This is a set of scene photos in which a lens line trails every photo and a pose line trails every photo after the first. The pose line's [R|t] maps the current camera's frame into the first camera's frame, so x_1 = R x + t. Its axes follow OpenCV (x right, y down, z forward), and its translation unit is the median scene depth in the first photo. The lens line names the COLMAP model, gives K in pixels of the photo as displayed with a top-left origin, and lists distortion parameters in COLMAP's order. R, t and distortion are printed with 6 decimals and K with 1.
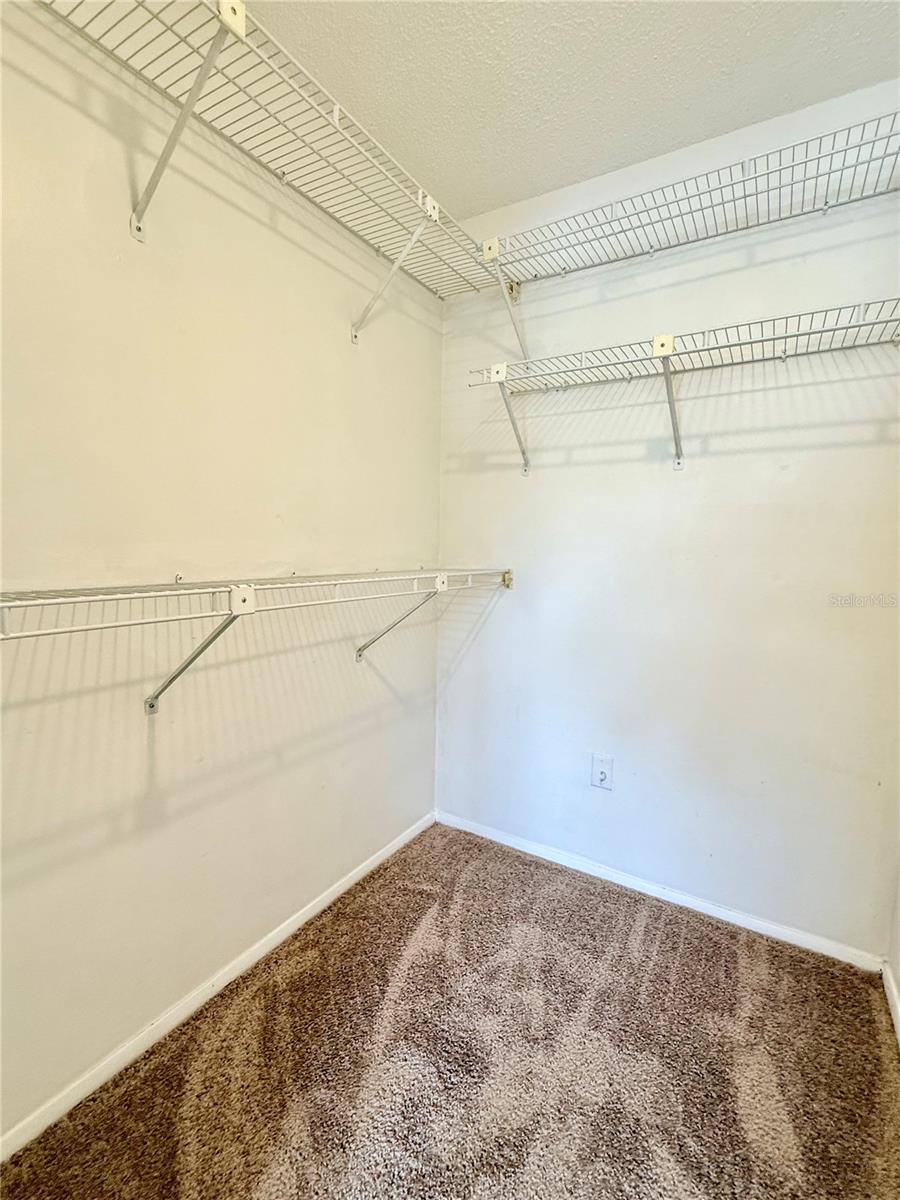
lens RADIAL K [[550.7, 0, 449.9], [0, 550.7, 601.5], [0, 0, 1]] dist [-0.005082, -0.000098]
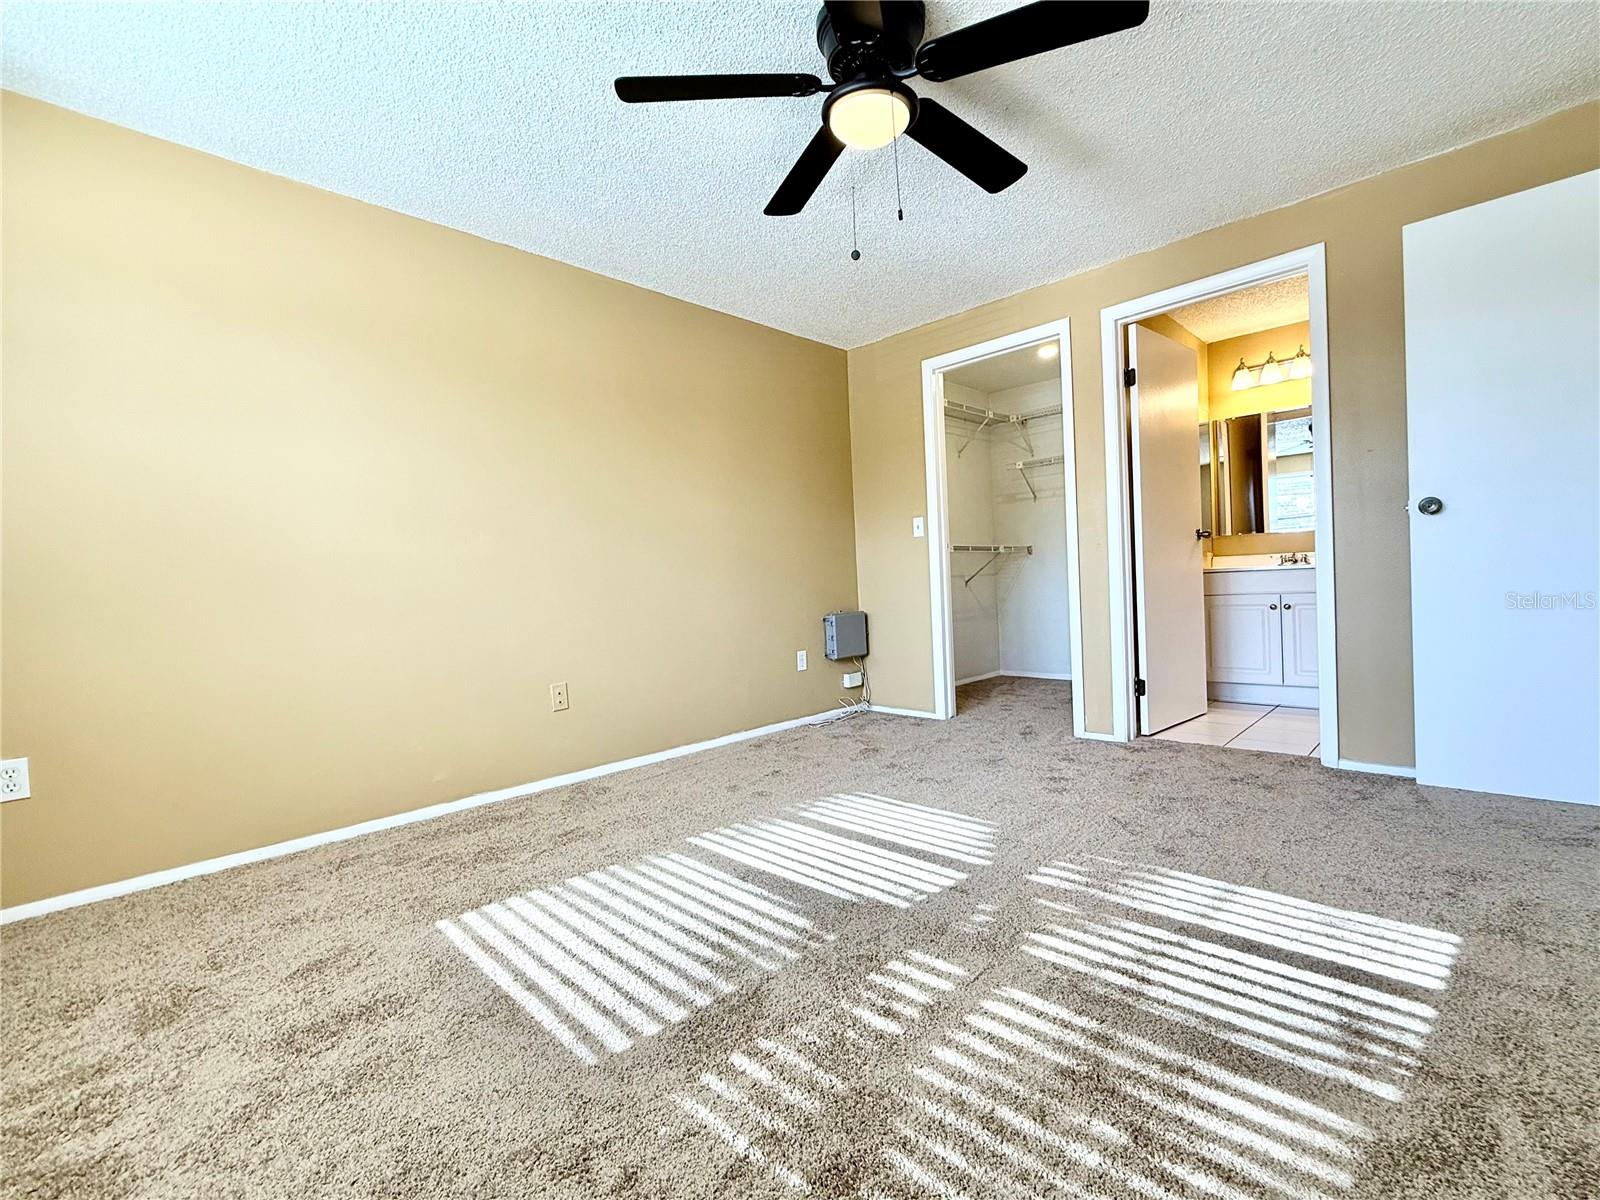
lens RADIAL K [[734.3, 0, 792.8], [0, 734.3, 593.0], [0, 0, 1]] dist [-0.005082, -0.000098]
pose [[0.971932, -0.060454, -0.227363, -0.161535], [0.042353, 0.995593, -0.083669, 0.340774], [0.231419, 0.071691, 0.970209, -2.071628]]
